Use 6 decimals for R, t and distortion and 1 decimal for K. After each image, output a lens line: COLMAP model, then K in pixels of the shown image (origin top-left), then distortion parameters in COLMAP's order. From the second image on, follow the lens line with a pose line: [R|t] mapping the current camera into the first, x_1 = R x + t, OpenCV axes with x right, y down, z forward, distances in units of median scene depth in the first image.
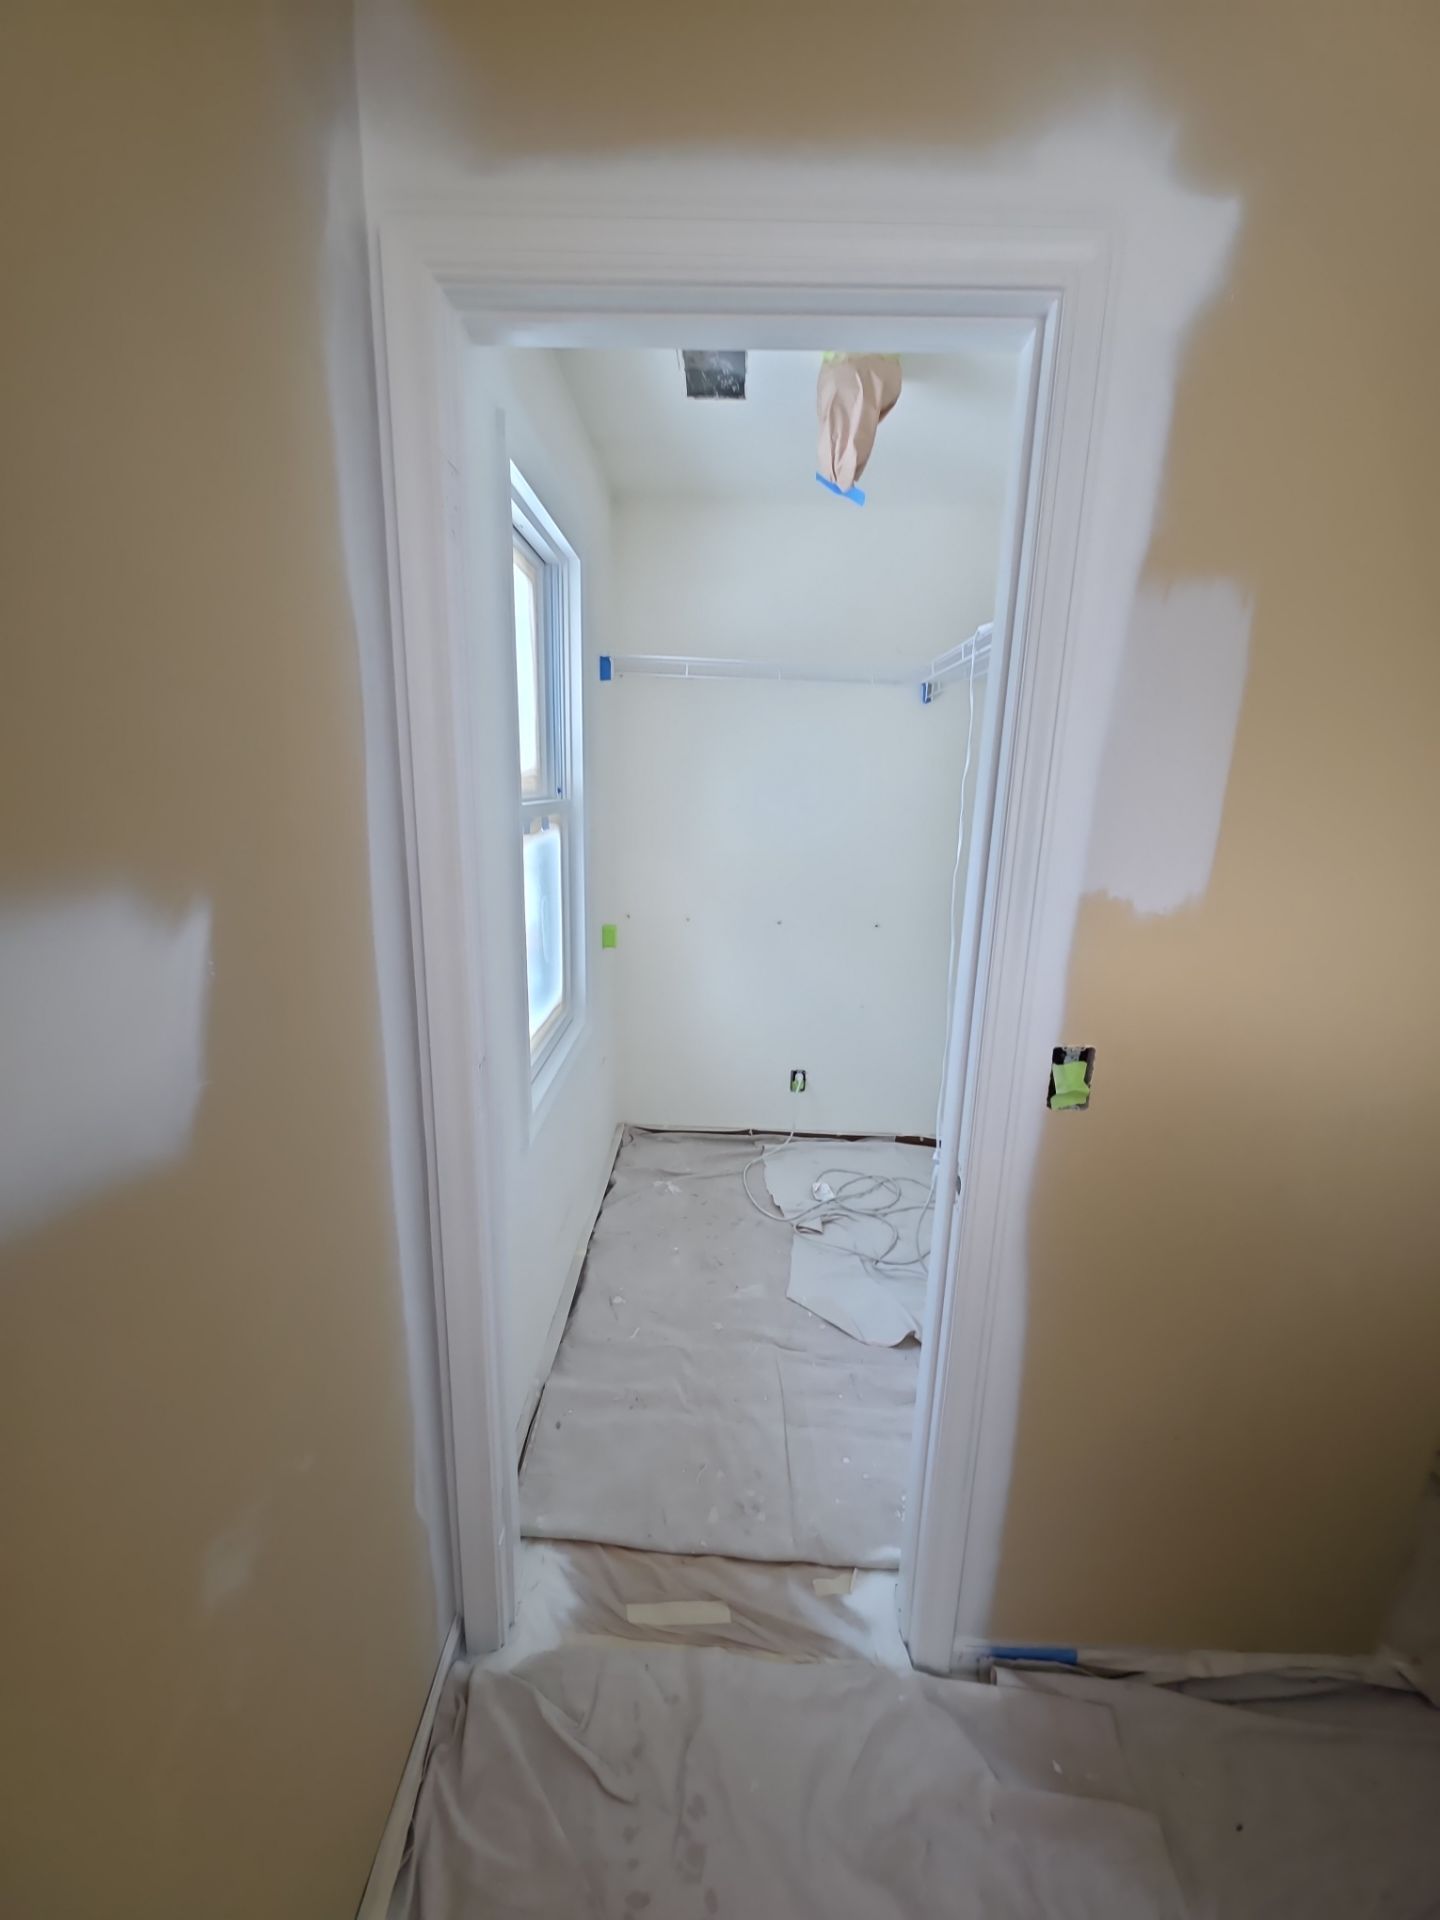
lens RADIAL K [[763.5, 0, 720.0], [0, 763.5, 960.0], [0, 0, 1]] dist [0.009703, 0.000008]
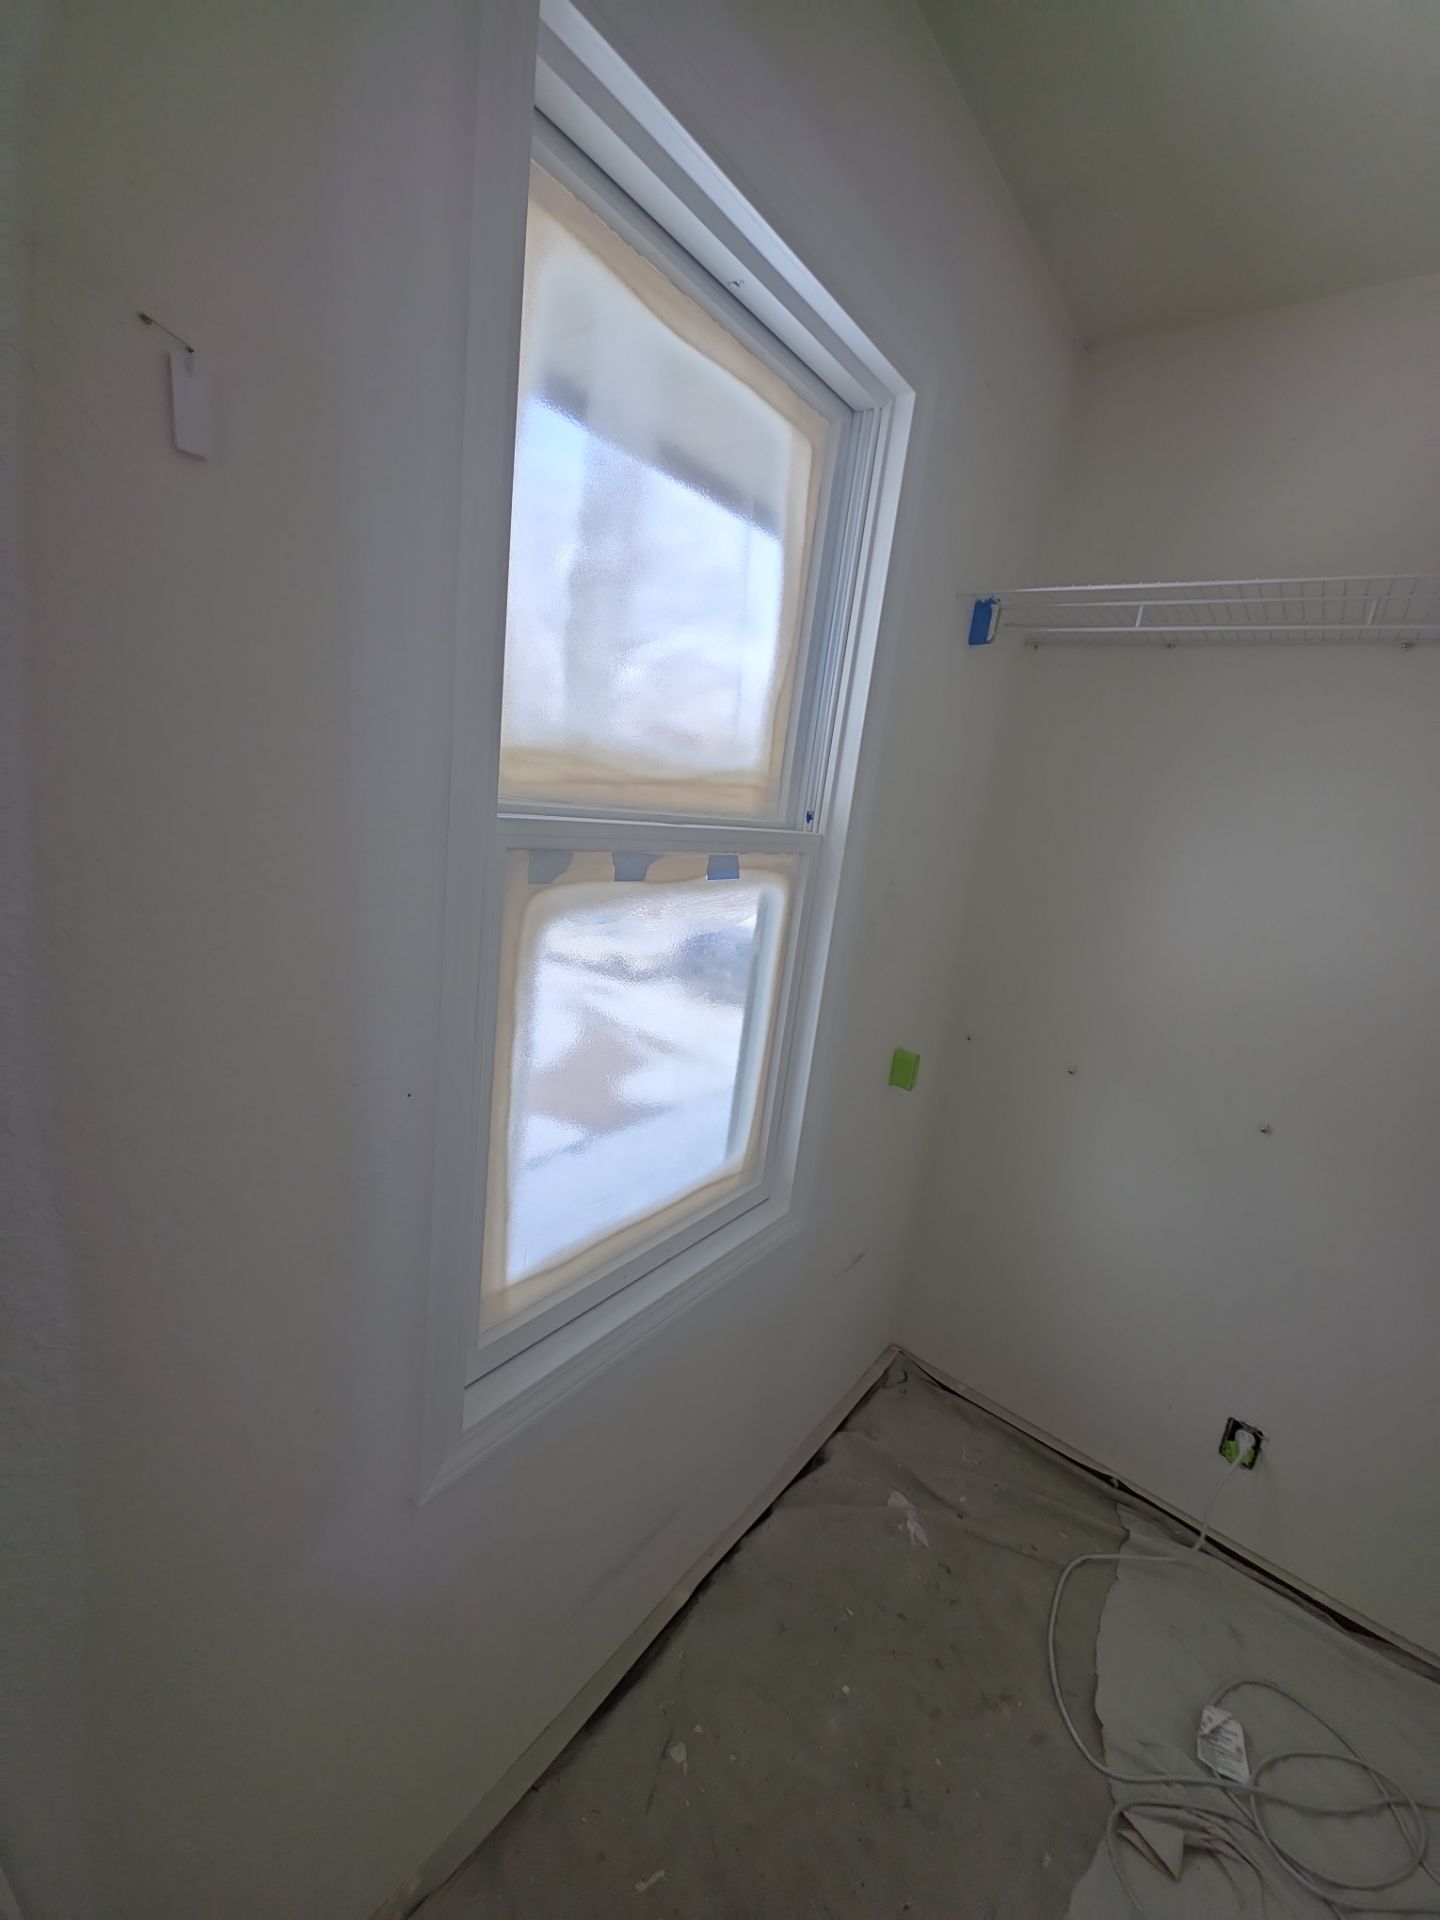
lens RADIAL K [[774.5, 0, 682.5], [0, 774.5, 961.1], [0, 0, 1]] dist [0.013728, -0.011607]
pose [[0.780128, 0.194795, -0.594521, 0.069116], [-0.228307, 0.973397, 0.019350, -0.088800], [0.582475, 0.120637, 0.803847, 0.411456]]
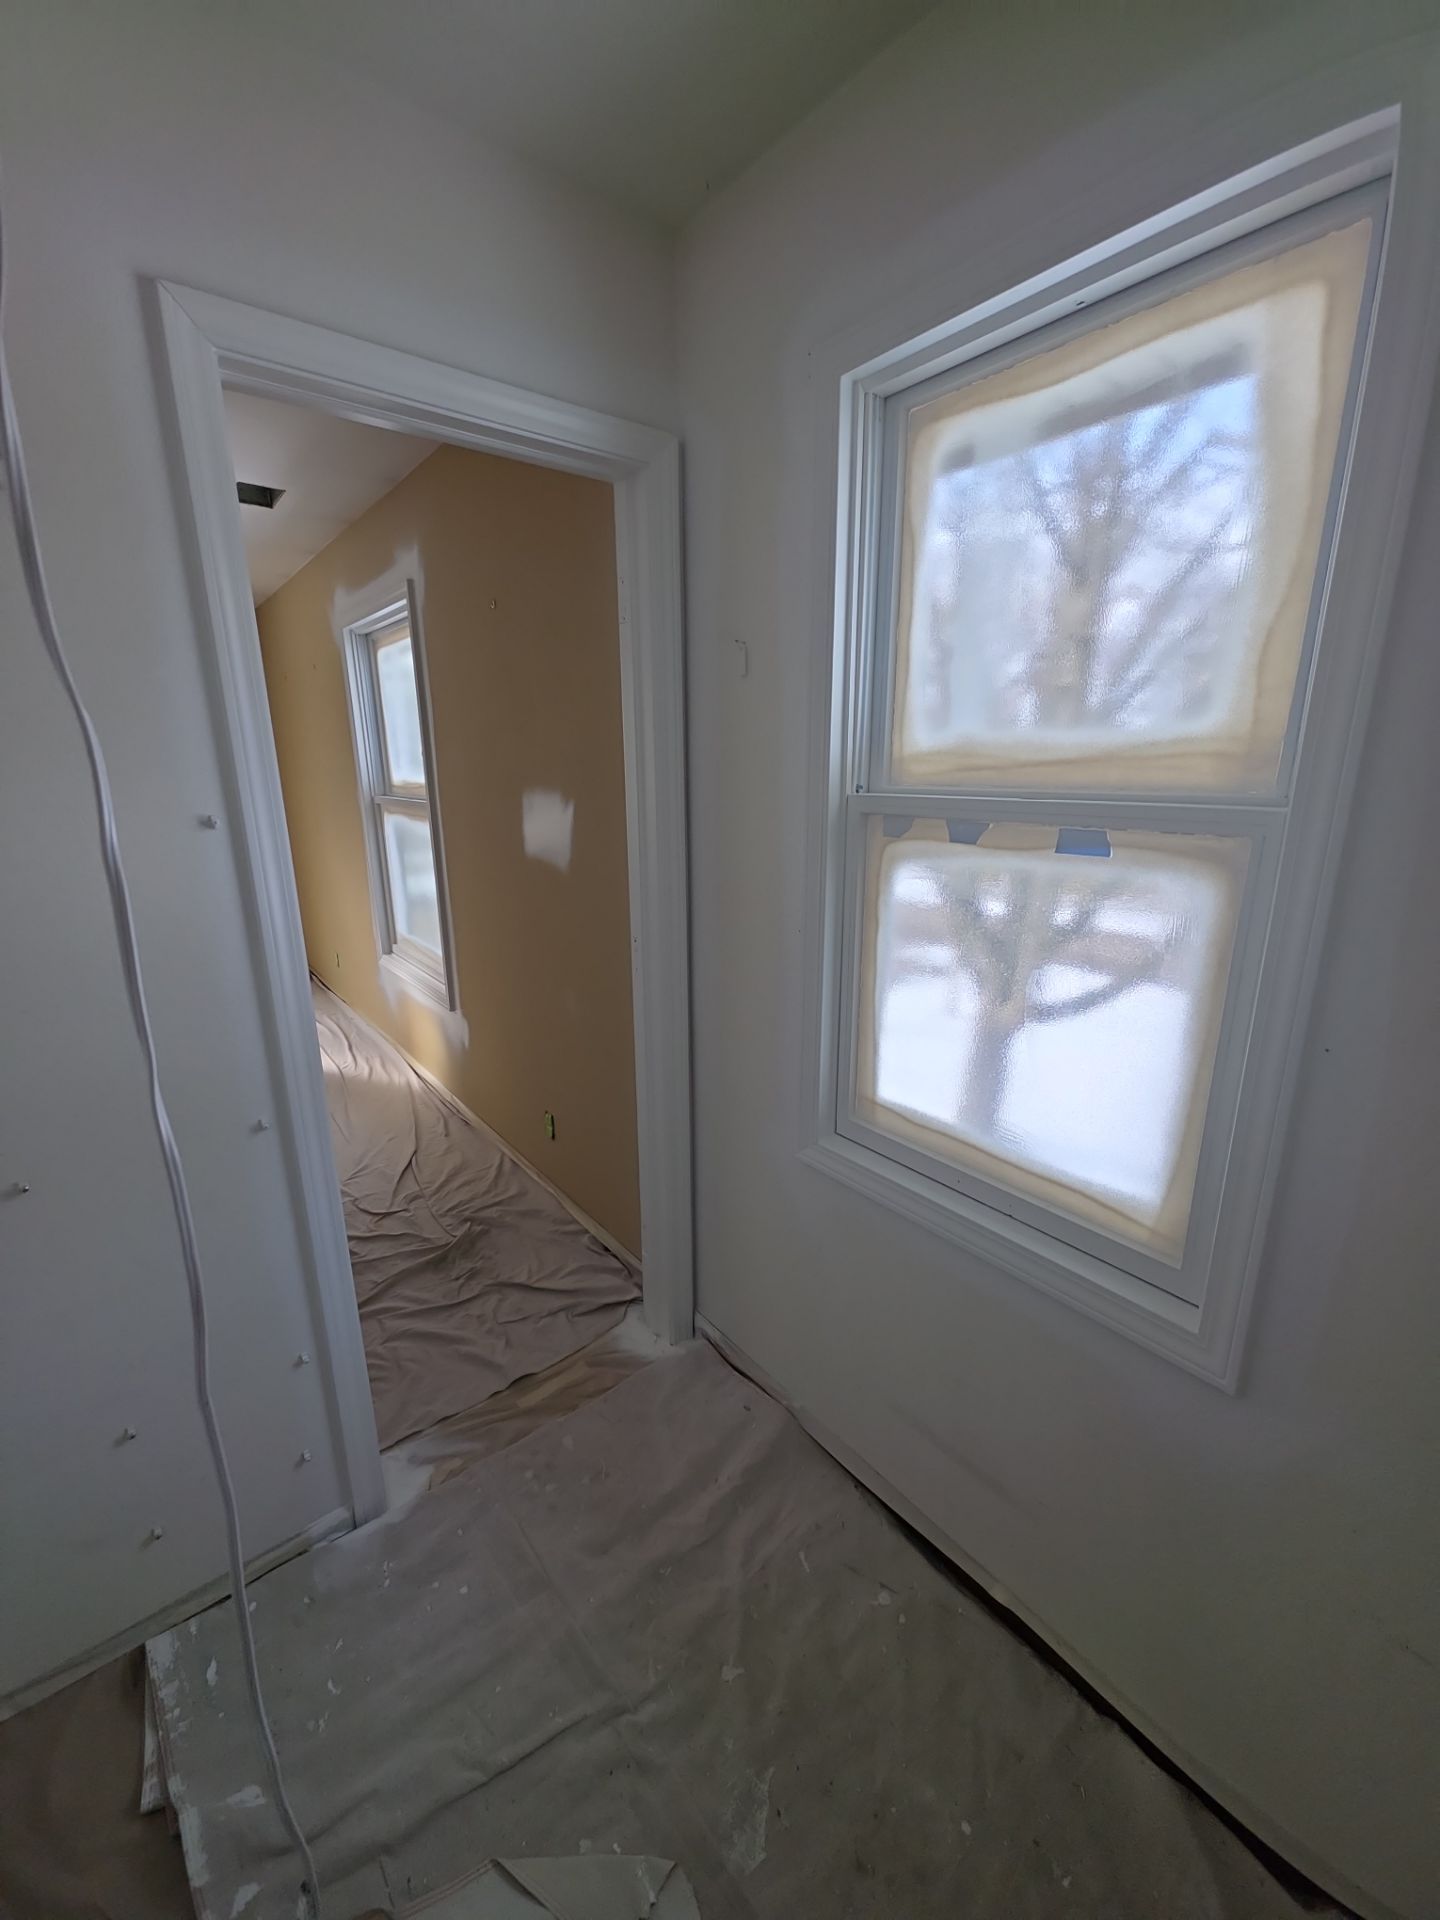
lens RADIAL K [[763.5, 0, 720.0], [0, 763.5, 960.0], [0, 0, 1]] dist [0.009703, 0.000008]
pose [[-0.763632, 0.142473, -0.629736, 0.234734], [-0.159804, 0.903295, 0.398146, -0.206369], [0.625562, 0.404672, -0.667018, 0.916330]]
